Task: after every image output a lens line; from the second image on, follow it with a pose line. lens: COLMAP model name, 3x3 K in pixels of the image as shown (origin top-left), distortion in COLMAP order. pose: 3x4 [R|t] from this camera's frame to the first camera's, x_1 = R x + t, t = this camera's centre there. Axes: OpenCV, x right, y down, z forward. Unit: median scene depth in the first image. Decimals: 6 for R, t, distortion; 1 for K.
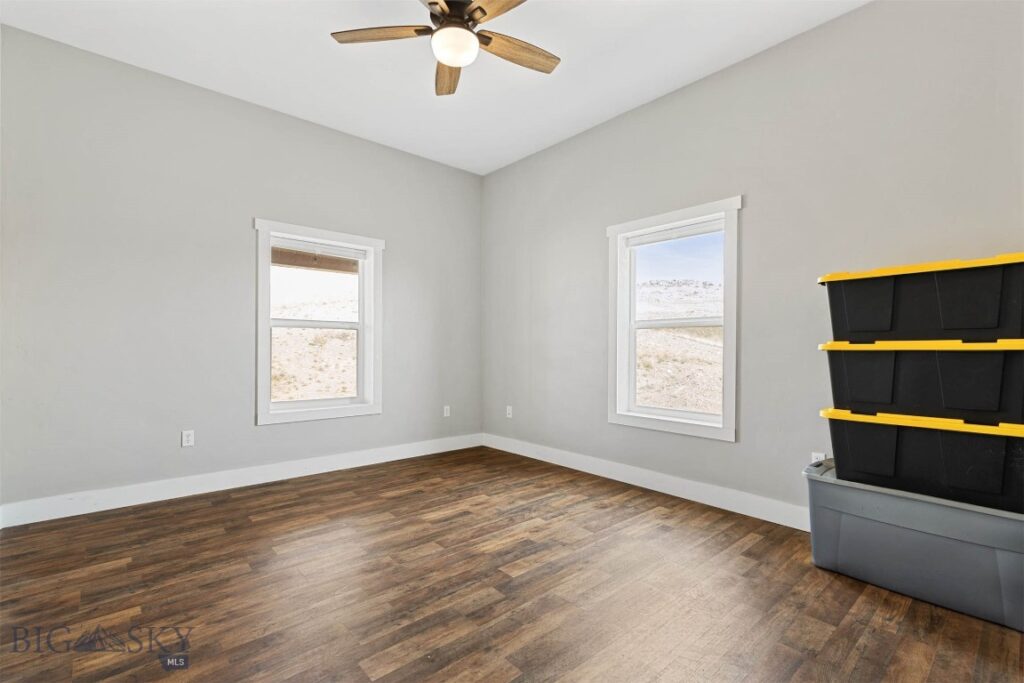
lens RADIAL K [[463.3, 0, 510.7], [0, 463.3, 339.5], [0, 0, 1]] dist [0.009741, -0.000979]
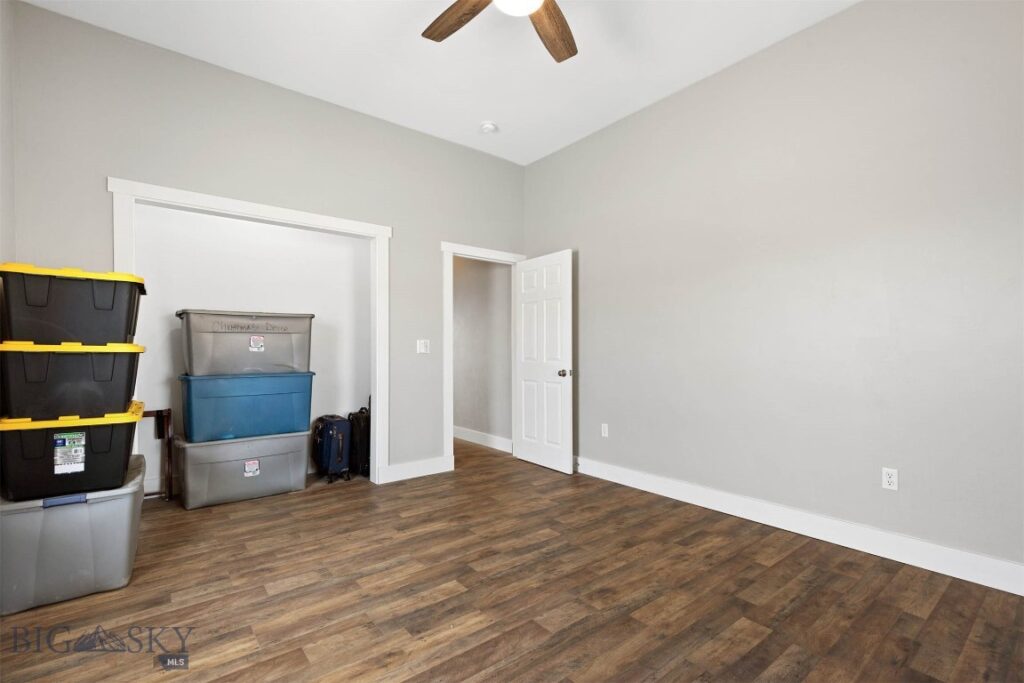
lens RADIAL K [[463.3, 0, 512.5], [0, 463.3, 348.2], [0, 0, 1]] dist [0.009741, -0.000979]
pose [[-0.999011, -0.005972, 0.044071, -0.159046], [-0.007172, 0.999607, -0.027104, 0.036601], [-0.043892, -0.027393, -0.998661, 2.001867]]
